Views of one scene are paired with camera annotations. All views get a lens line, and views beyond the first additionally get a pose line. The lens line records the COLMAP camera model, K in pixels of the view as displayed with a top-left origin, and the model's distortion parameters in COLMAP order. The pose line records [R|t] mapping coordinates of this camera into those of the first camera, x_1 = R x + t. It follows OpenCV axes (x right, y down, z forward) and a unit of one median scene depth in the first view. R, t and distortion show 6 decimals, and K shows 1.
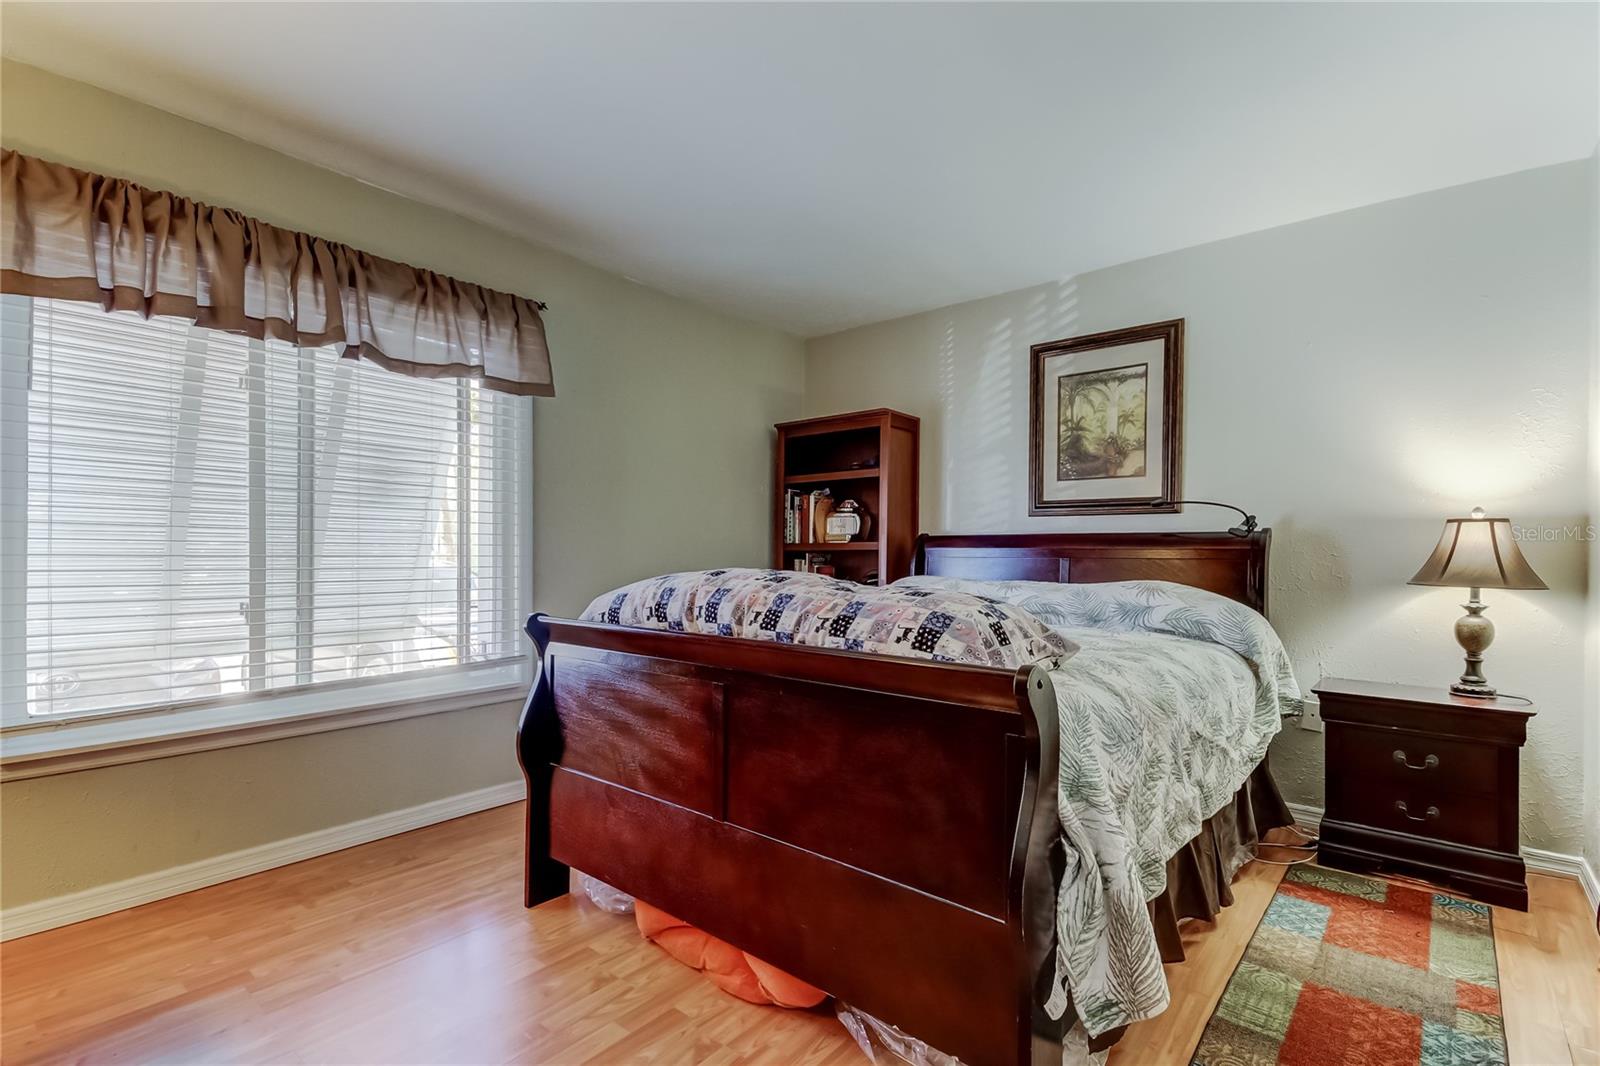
lens RADIAL K [[743.2, 0, 815.5], [0, 743.2, 550.3], [0, 0, 1]] dist [0.012188, -0.000070]
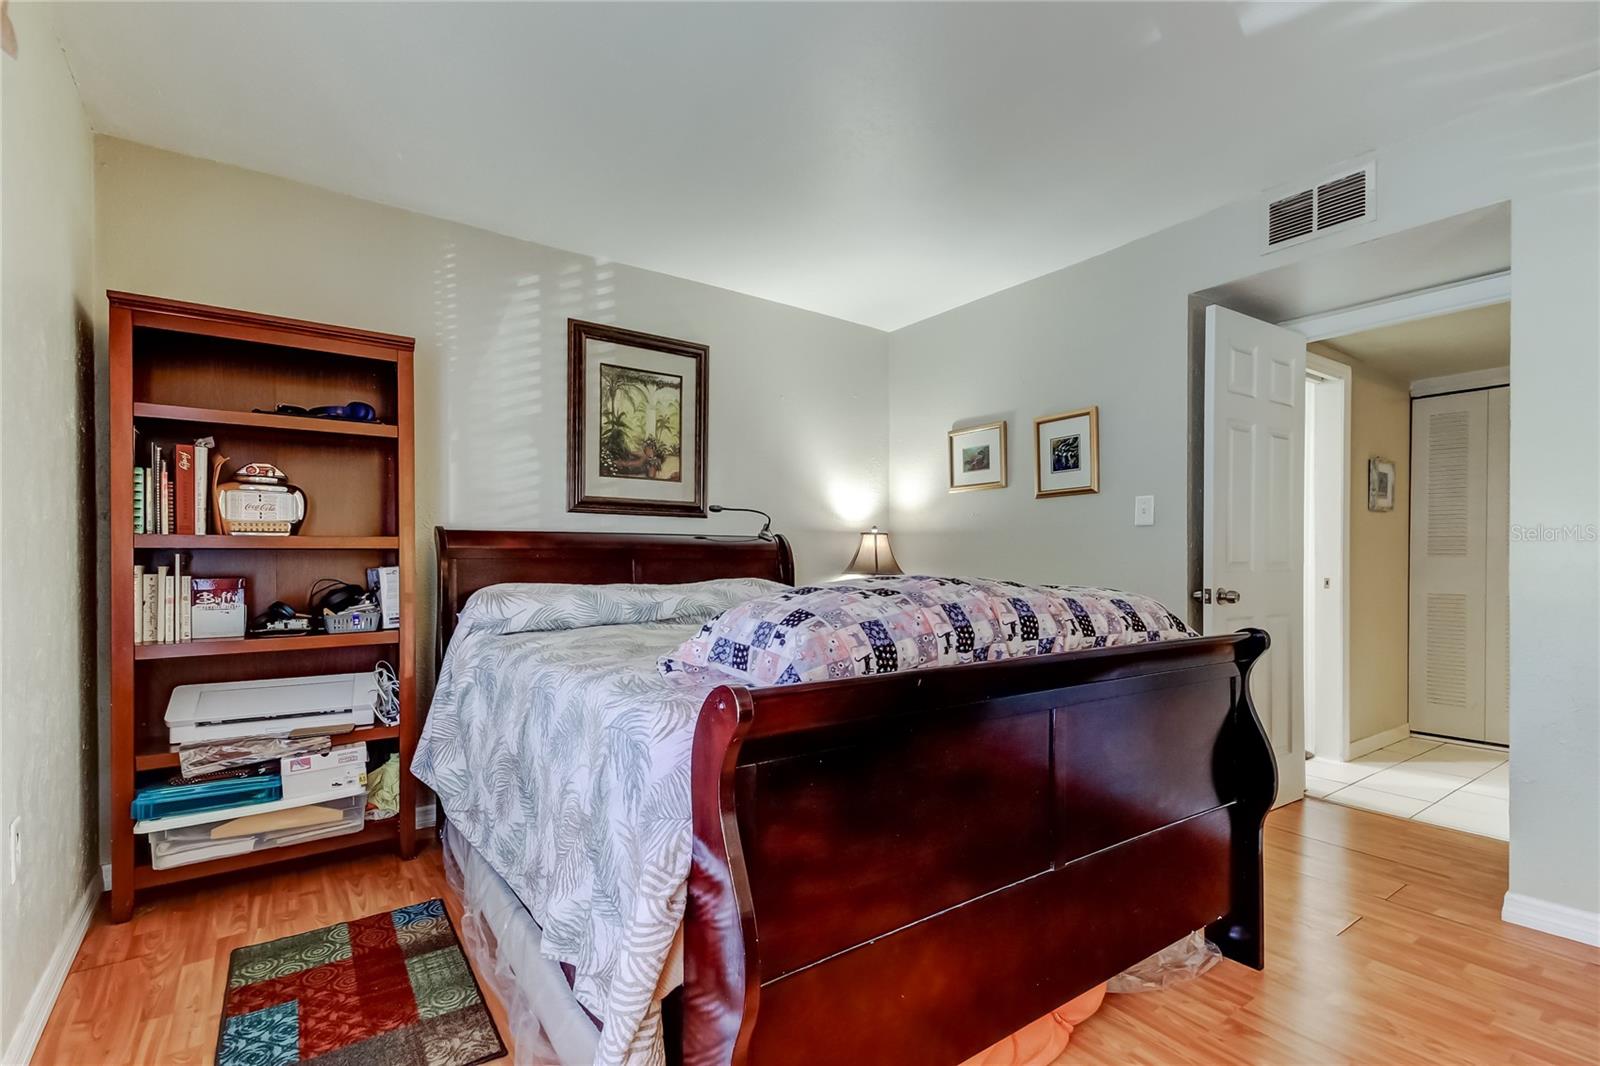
lens RADIAL K [[743.2, 0, 815.5], [0, 743.2, 550.3], [0, 0, 1]] dist [0.012188, -0.000070]
pose [[0.247794, 0.002506, 0.968809, -0.516729], [-0.005357, 0.999985, -0.001216, -0.000899], [-0.968798, -0.004889, 0.247804, 0.522282]]
